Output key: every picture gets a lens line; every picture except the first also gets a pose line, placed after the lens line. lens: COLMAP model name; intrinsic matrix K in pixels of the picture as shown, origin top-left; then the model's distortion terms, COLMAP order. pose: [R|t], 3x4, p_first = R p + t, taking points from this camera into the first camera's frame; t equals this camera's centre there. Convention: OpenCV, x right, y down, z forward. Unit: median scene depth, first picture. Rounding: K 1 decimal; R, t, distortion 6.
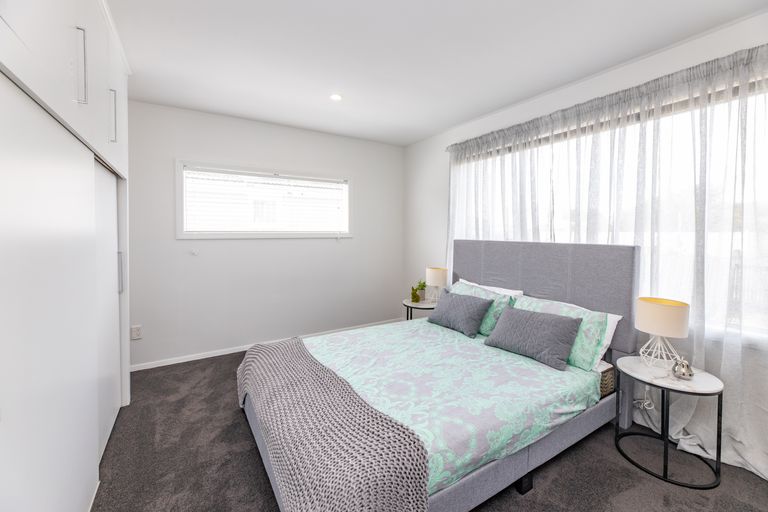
lens RADIAL K [[321.3, 0, 386.2], [0, 321.3, 243.5], [0, 0, 1]] dist [-0.001080, -0.000101]
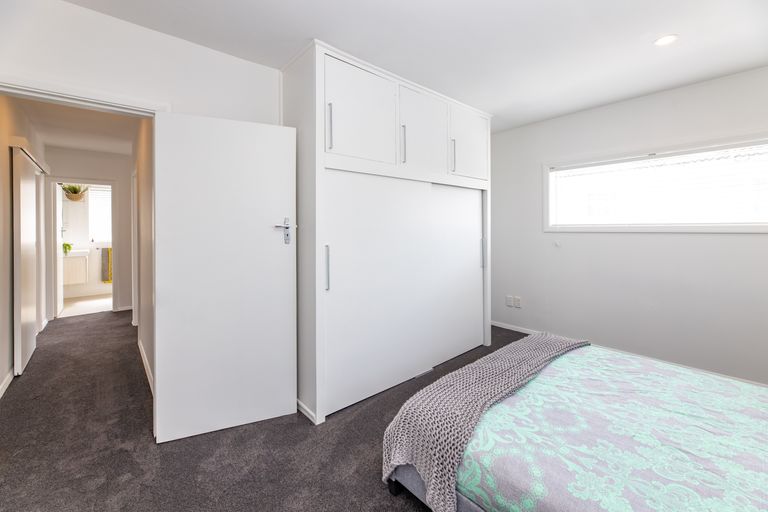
lens RADIAL K [[322.4, 0, 382.5], [0, 322.4, 229.6], [0, 0, 1]] dist [-0.000373, -0.000104]
pose [[0.155554, 0.004703, -0.987816, 0.615103], [-0.028079, 0.999606, 0.000338, -0.007570], [0.987428, 0.027685, 0.155625, 0.336385]]
